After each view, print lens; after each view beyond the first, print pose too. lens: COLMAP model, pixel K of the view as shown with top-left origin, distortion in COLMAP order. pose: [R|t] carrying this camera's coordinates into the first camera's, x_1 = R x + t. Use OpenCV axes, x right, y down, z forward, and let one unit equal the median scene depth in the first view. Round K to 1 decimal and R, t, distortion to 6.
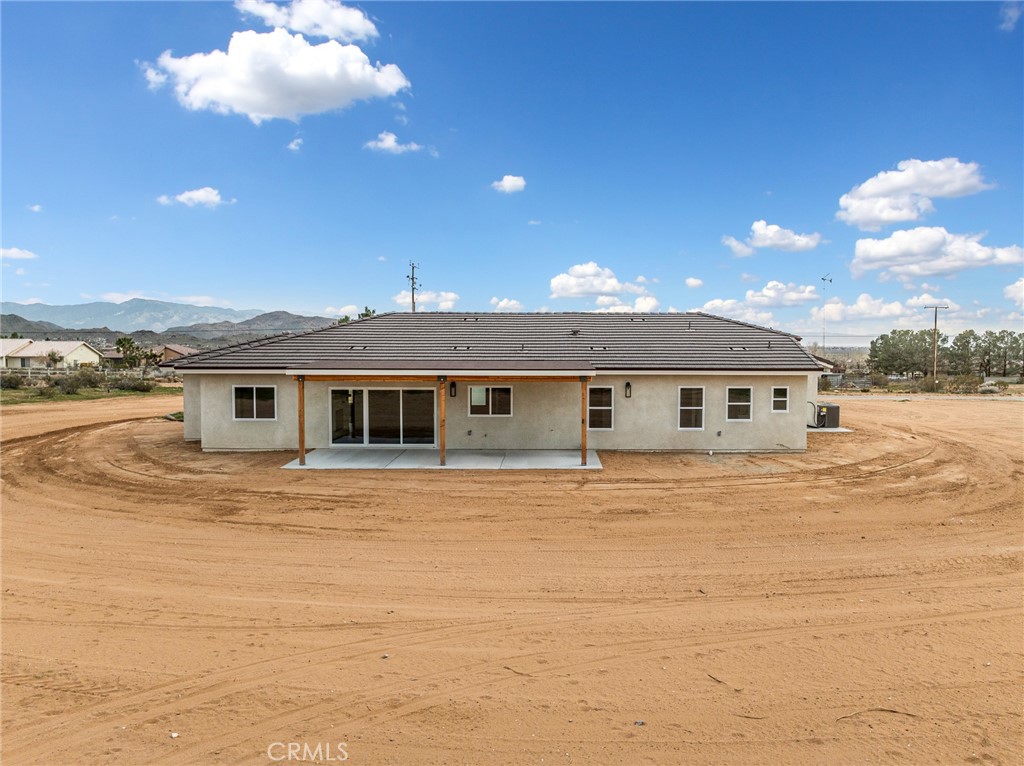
lens RADIAL K [[747.3, 0, 512.0], [0, 747.3, 383.0], [0, 0, 1]] dist [-0.039334, -0.000836]
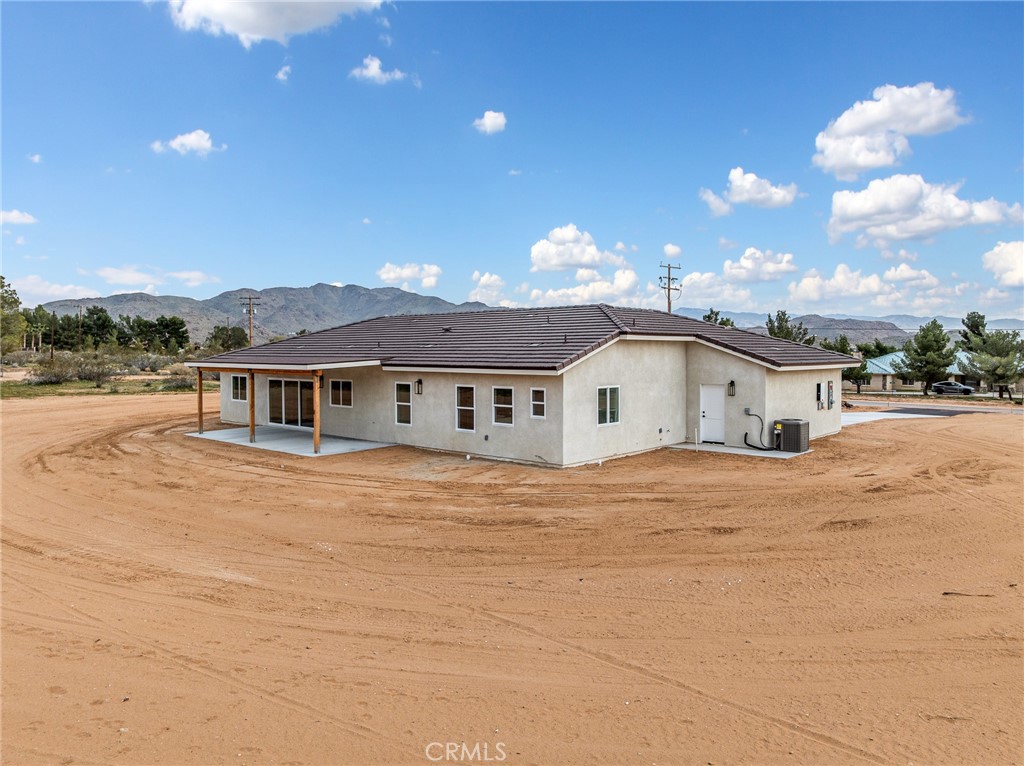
lens RADIAL K [[729.3, 0, 517.4], [0, 729.3, 360.0], [0, 0, 1]] dist [-0.028872, 0.001784]
pose [[0.766325, 0.006854, -0.642417, 0.869317], [-0.029287, 0.999276, -0.024275, -0.006725], [0.641785, 0.037417, 0.765971, 0.331924]]
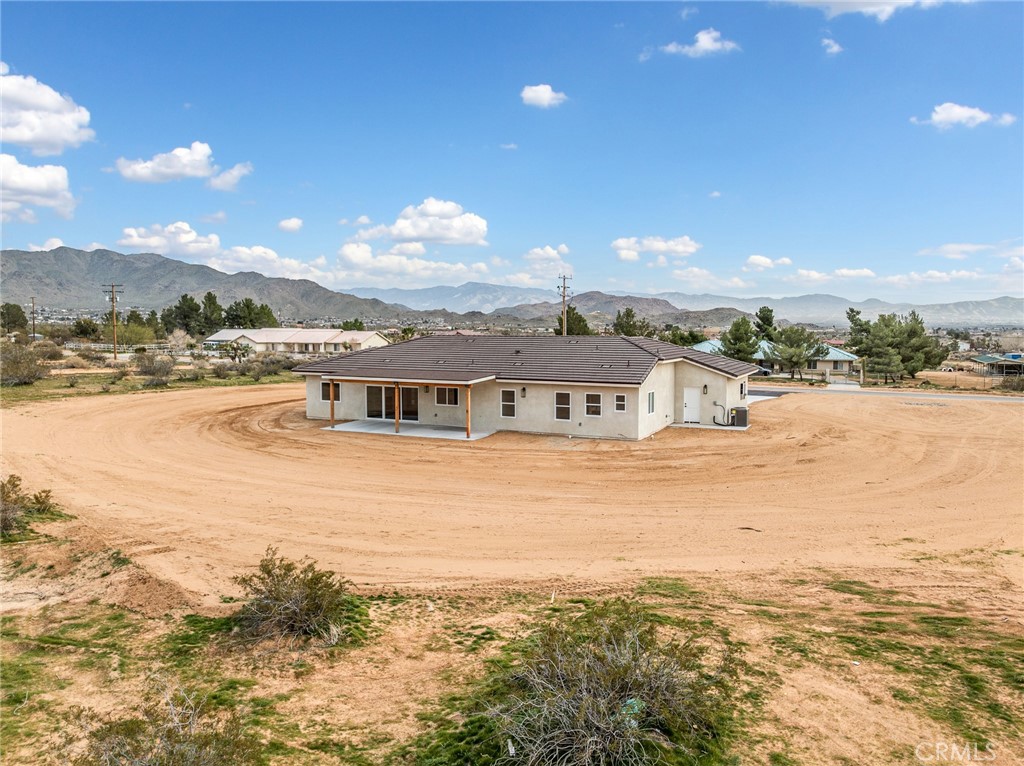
lens RADIAL K [[747.3, 0, 512.0], [0, 747.3, 383.0], [0, 0, 1]] dist [-0.039334, -0.000836]
pose [[0.912302, 0.031976, -0.408268, 0.749129], [-0.020039, 0.999238, 0.033482, -0.060530], [0.409027, -0.022364, 0.912248, -0.404936]]
